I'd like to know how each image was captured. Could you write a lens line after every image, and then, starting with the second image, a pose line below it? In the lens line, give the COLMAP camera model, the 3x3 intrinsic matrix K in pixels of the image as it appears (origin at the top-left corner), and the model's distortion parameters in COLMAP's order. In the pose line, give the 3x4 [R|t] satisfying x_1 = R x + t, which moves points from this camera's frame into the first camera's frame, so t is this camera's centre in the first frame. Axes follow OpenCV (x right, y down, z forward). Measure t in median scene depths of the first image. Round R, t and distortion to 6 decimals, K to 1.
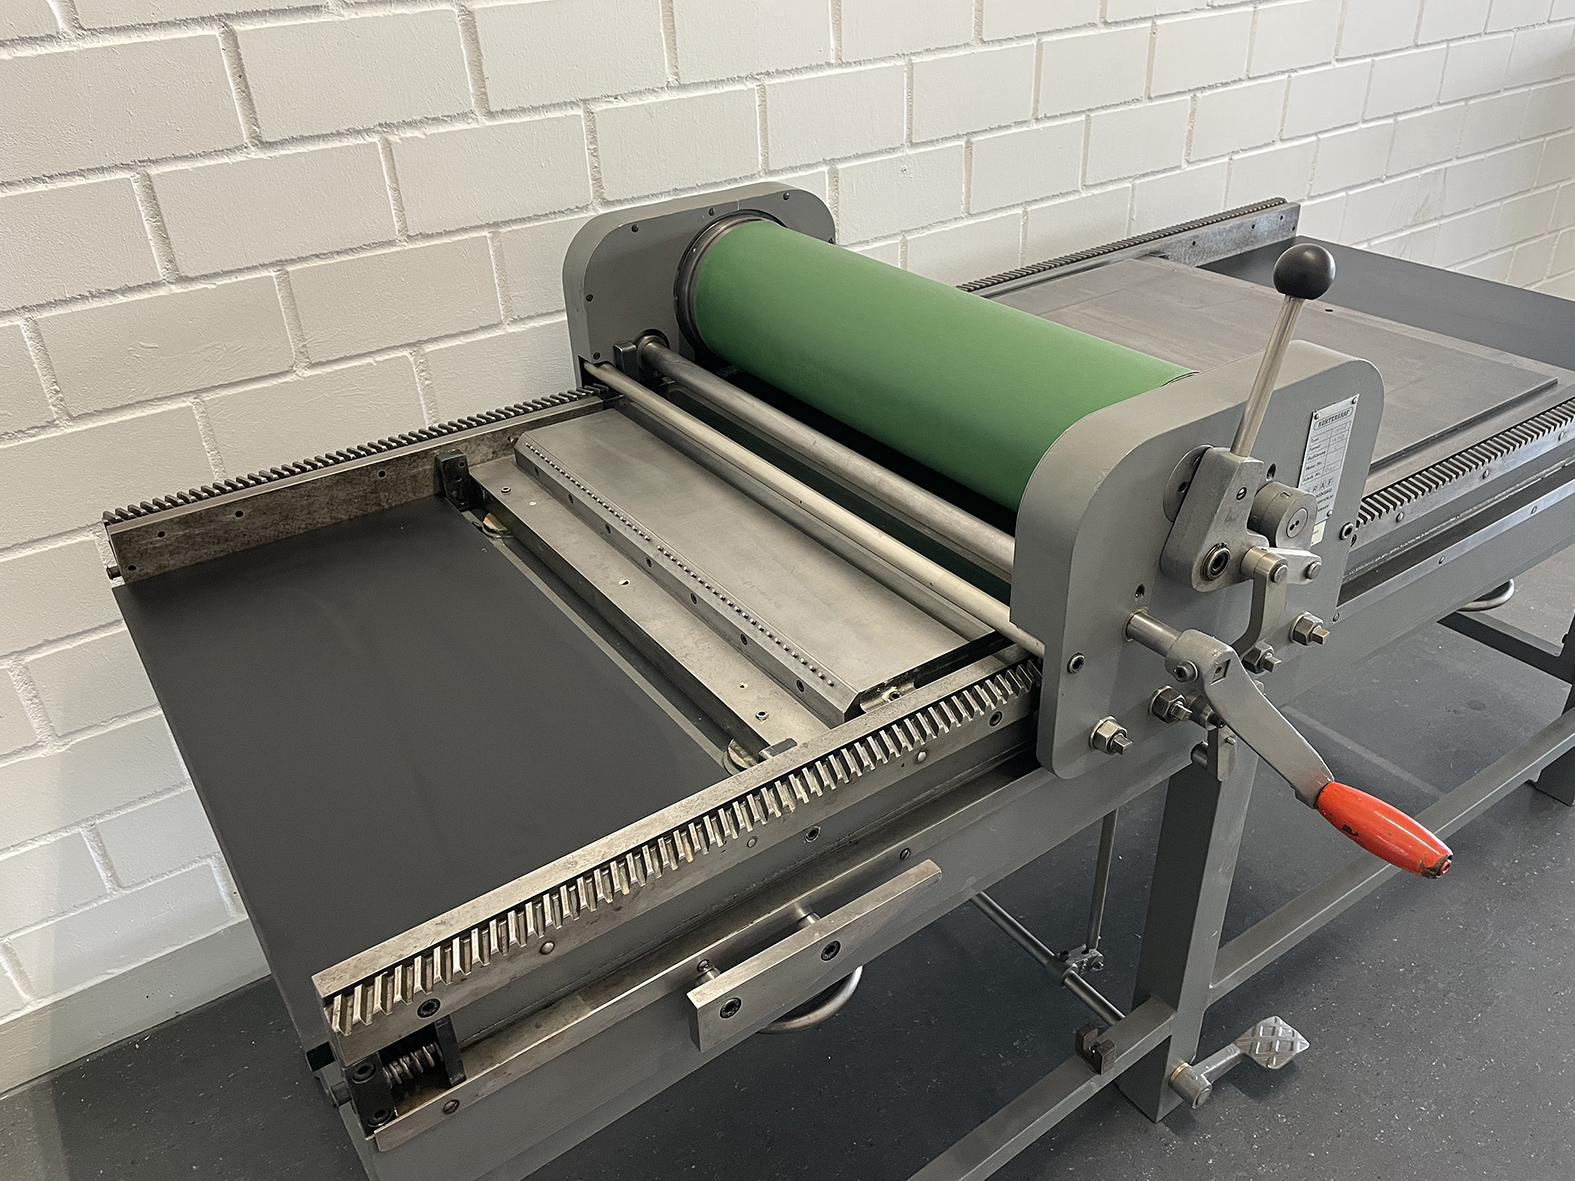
lens RADIAL K [[1204.6, 0, 796.6], [0, 1204.6, 580.8], [0, 0, 1]] dist [0.086415, -0.118937]
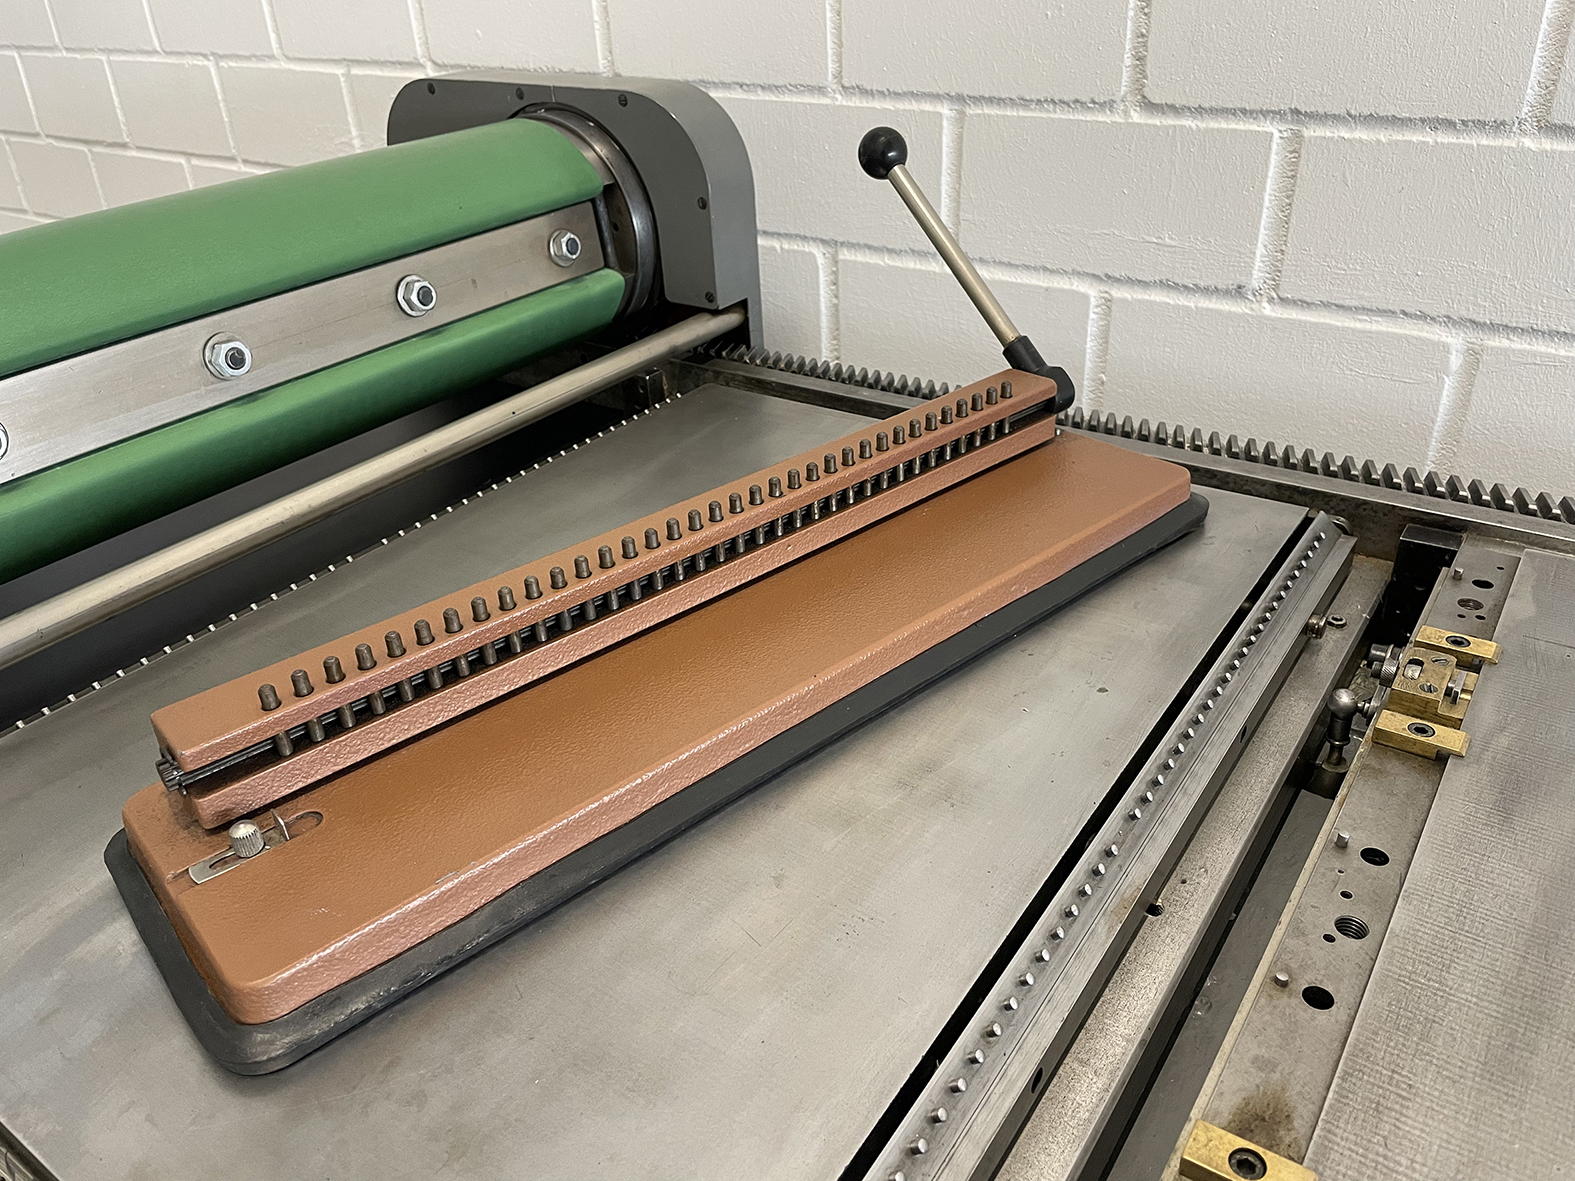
lens RADIAL K [[1204.6, 0, 790.4], [0, 1204.6, 582.0], [0, 0, 1]] dist [0.086415, -0.118937]
pose [[0.343664, 0.480034, -0.807132, 0.344307], [-0.455743, 0.836738, 0.303593, -0.227513], [0.821093, 0.263510, 0.506329, 0.652209]]
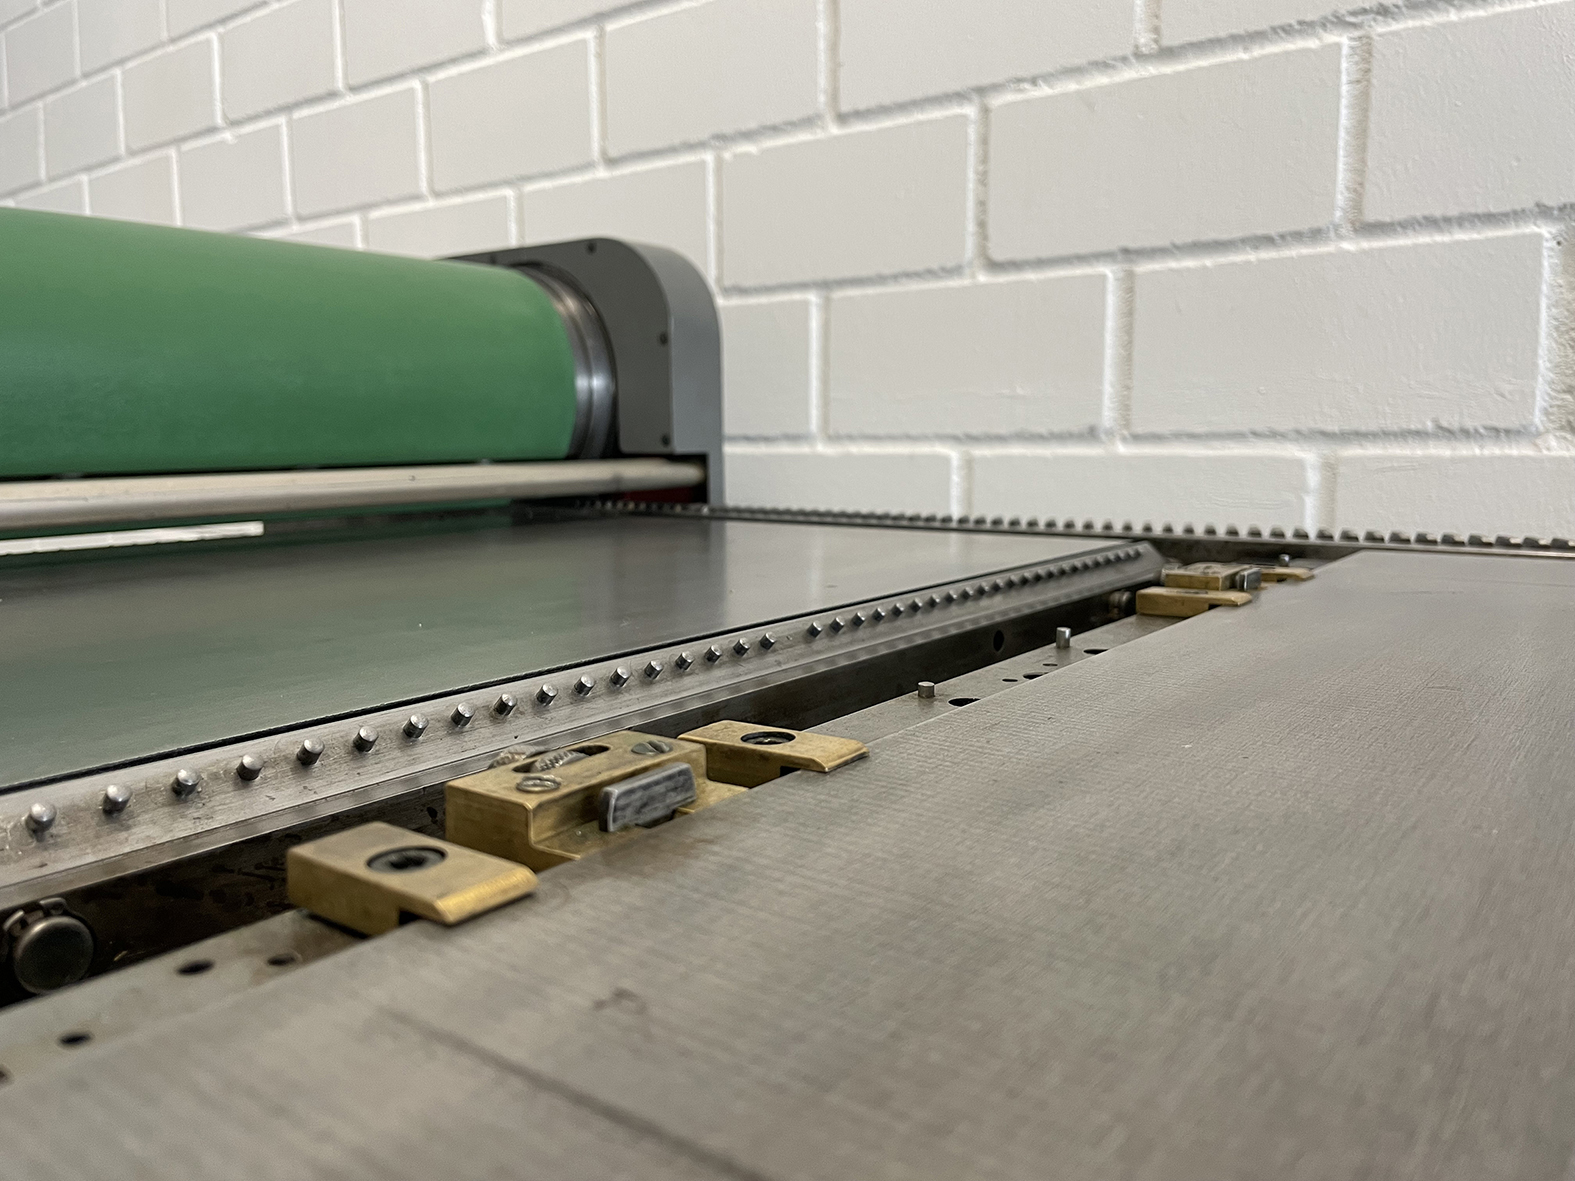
lens RADIAL K [[1204.6, 0, 801.1], [0, 1204.6, 580.2], [0, 0, 1]] dist [0.086415, -0.118937]
pose [[0.320635, 0.147356, -0.935671, 0.374570], [-0.492981, 0.869451, -0.032007, -0.122046], [0.808803, 0.471530, 0.351420, 0.808735]]
